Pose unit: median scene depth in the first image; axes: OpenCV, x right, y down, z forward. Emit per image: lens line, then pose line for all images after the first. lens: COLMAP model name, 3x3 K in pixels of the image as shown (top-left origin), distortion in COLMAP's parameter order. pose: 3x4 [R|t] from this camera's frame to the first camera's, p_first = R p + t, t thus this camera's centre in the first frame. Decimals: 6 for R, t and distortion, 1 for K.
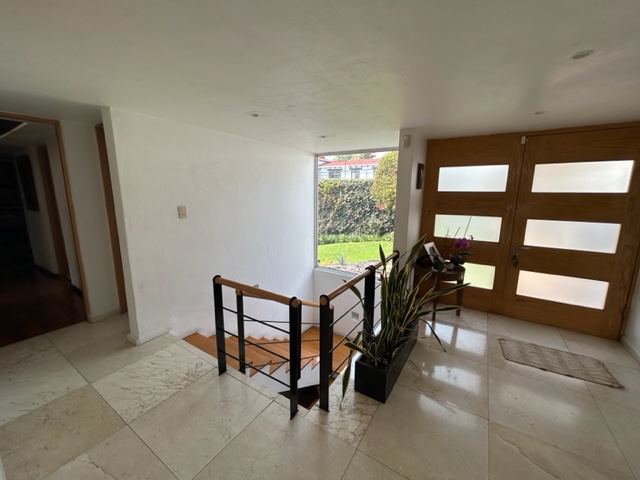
lens RADIAL K [[259.1, 0, 323.7], [0, 259.1, 241.5], [0, 0, 1]] dist [0.000357, -0.000191]
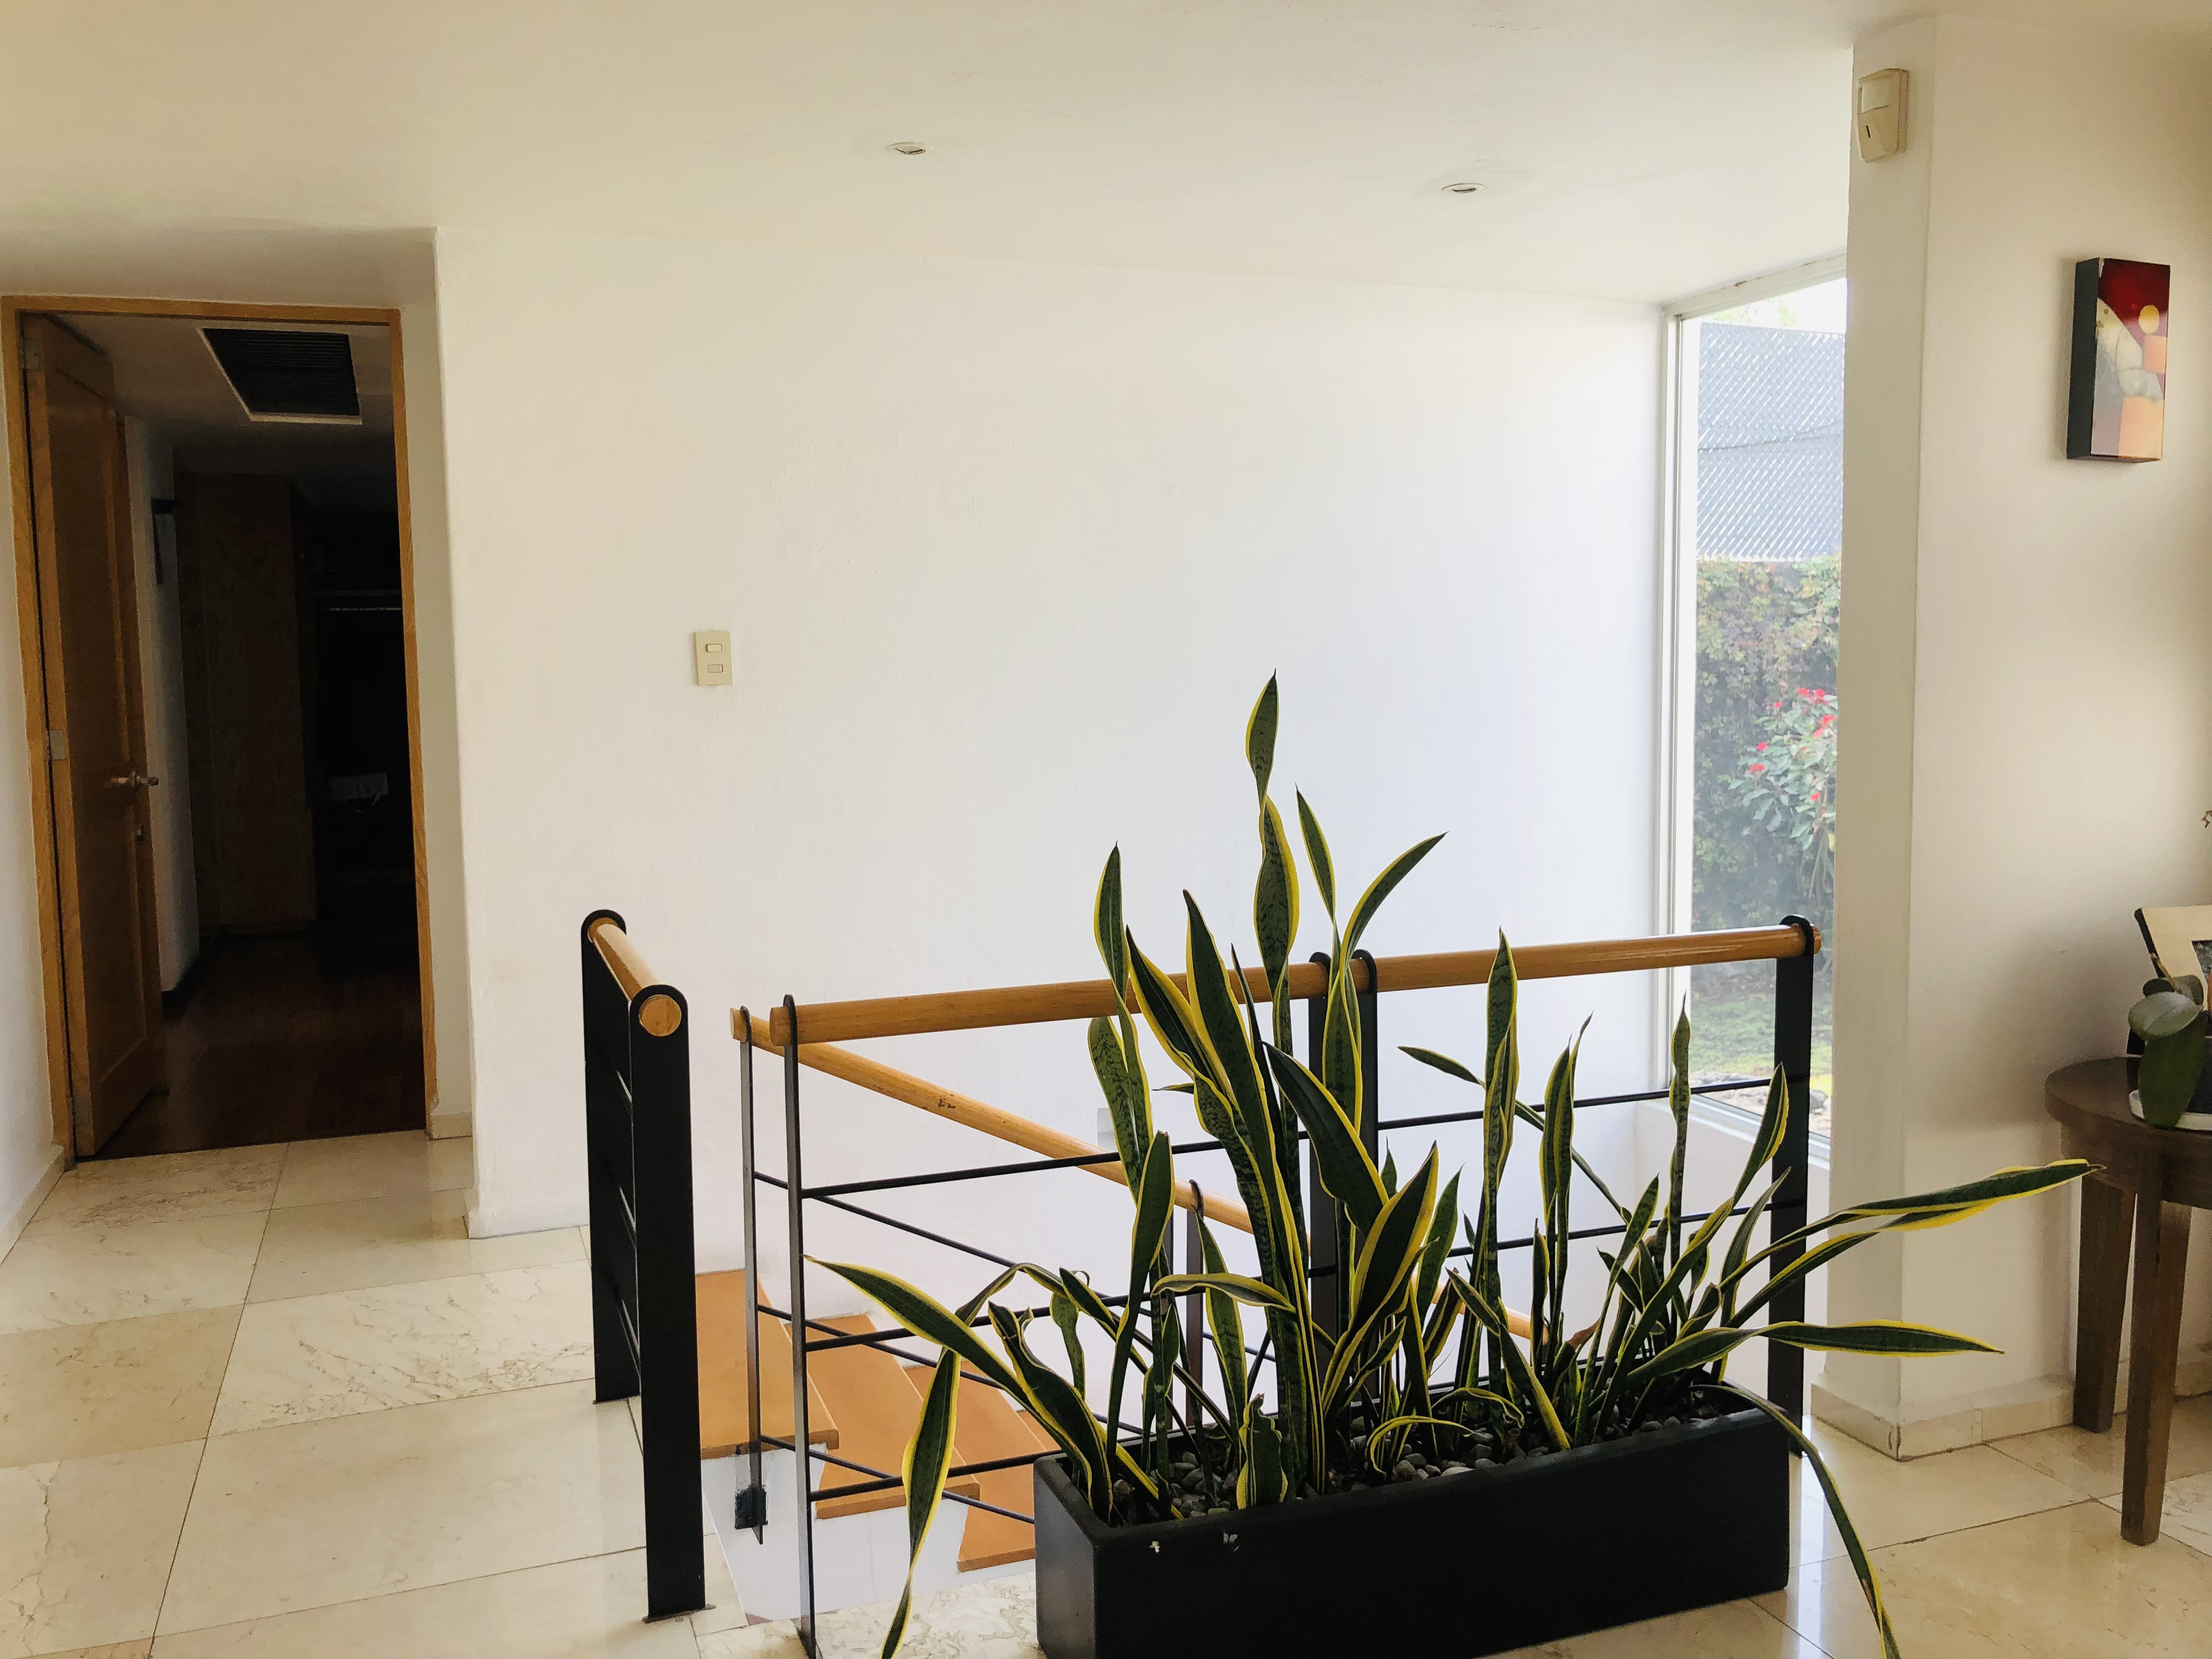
lens RADIAL K [[1836.6, 0, 1106.0], [0, 1836.6, 829.5], [0, 0, 1]] dist [0.051364, -0.052155]
pose [[0.792753, 0.036281, -0.608463, 0.129292], [-0.091672, 0.993970, -0.060169, 0.017870], [0.602610, 0.103478, 0.791298, 0.003496]]
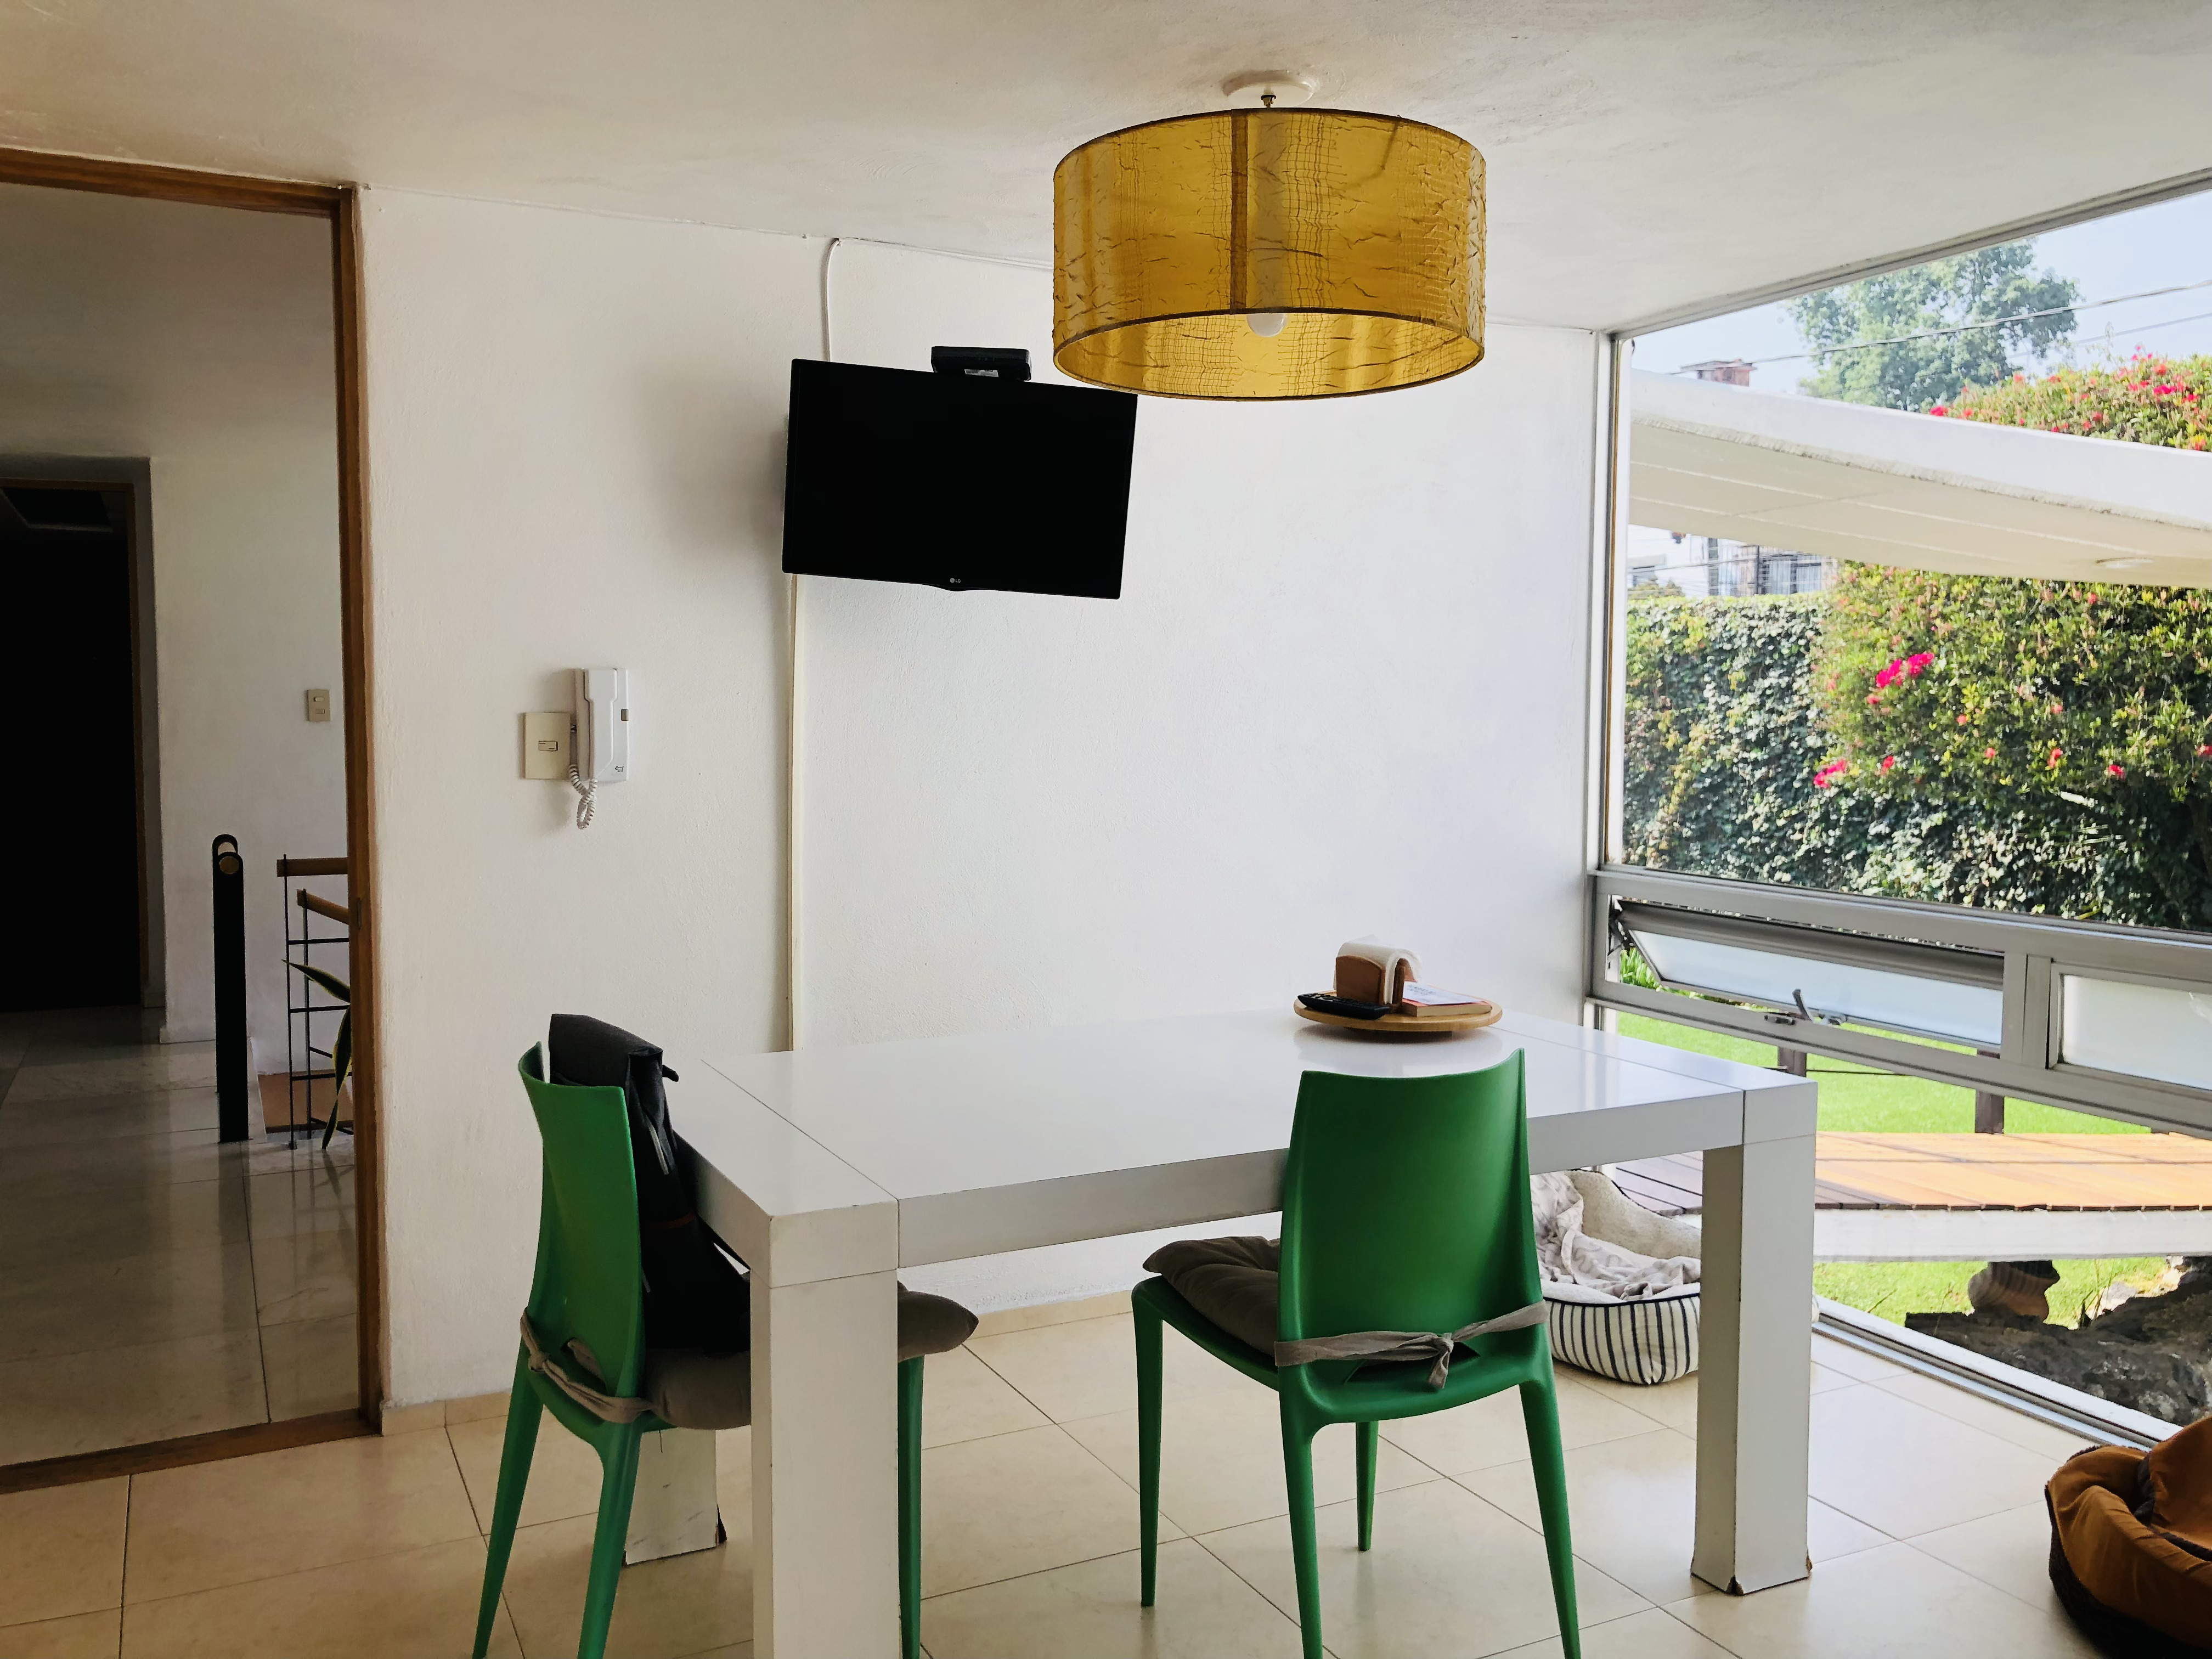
lens RADIAL K [[1836.6, 0, 1106.0], [0, 1836.6, 829.5], [0, 0, 1]] dist [0.051364, -0.052155]
pose [[0.851713, 0.027947, -0.523263, 0.357257], [-0.093318, 0.990704, -0.098982, 0.043076], [0.515632, 0.133134, 0.846403, -0.121590]]
